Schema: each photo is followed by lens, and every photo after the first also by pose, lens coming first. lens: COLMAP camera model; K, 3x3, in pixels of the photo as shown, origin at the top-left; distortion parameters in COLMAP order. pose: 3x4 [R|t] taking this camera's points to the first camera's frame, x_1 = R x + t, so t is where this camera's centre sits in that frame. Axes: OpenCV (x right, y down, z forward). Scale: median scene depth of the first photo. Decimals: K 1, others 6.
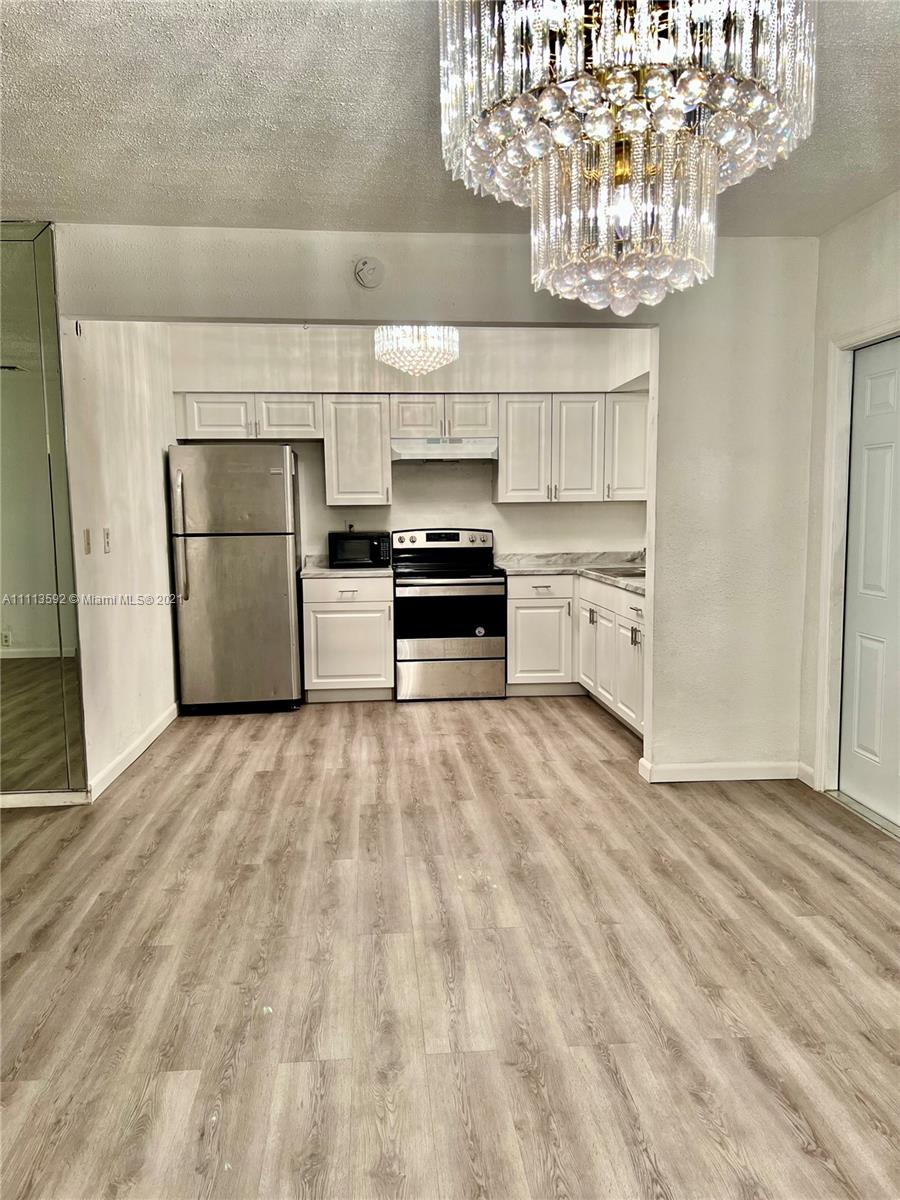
lens RADIAL K [[883.4, 0, 448.3], [0, 883.4, 612.4], [0, 0, 1]] dist [0.083263, -0.134423]
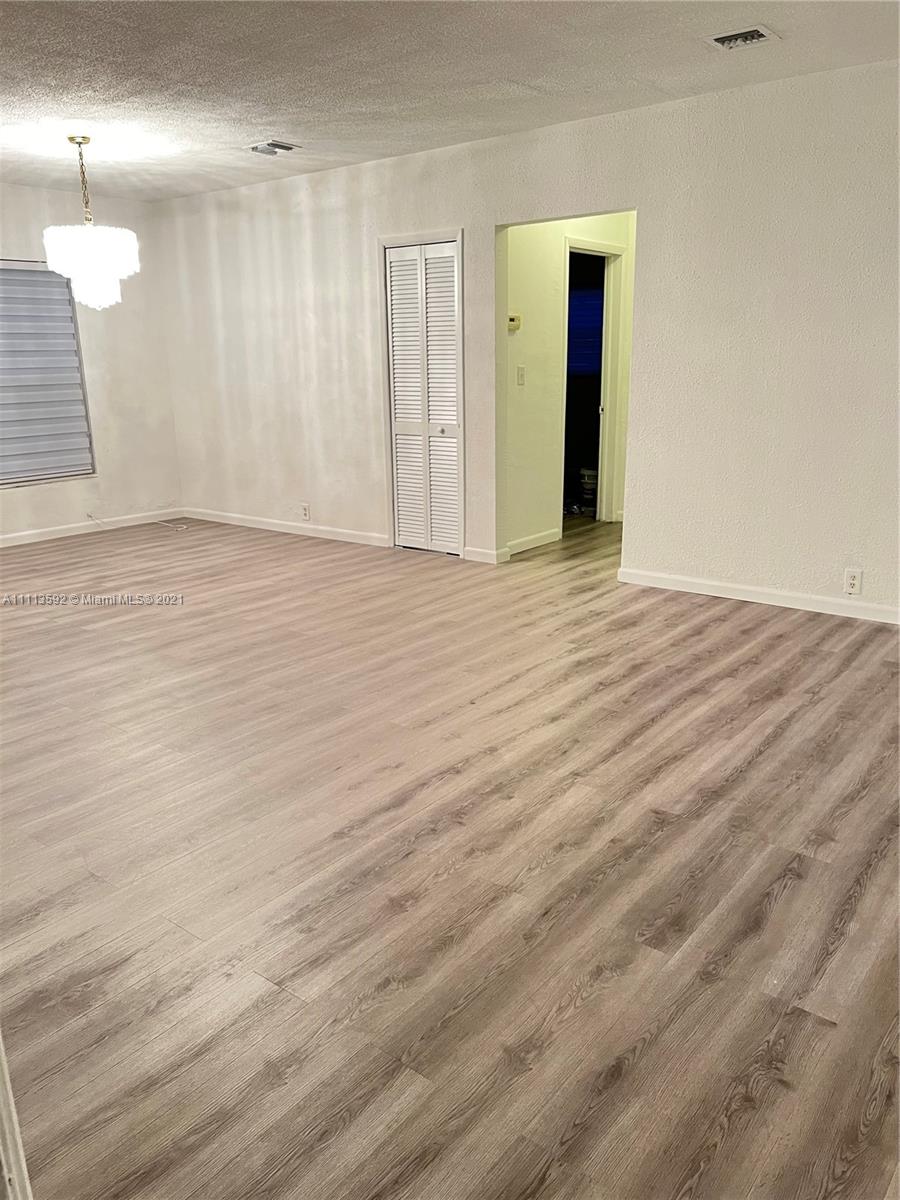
lens RADIAL K [[910.6, 0, 468.2], [0, 910.6, 620.6], [0, 0, 1]] dist [0.057975, -0.085013]
pose [[-0.732563, -0.163837, 0.660688, -1.135078], [0.112667, 0.928031, 0.355056, -0.084552], [-0.671310, 0.334539, -0.661382, 0.860251]]
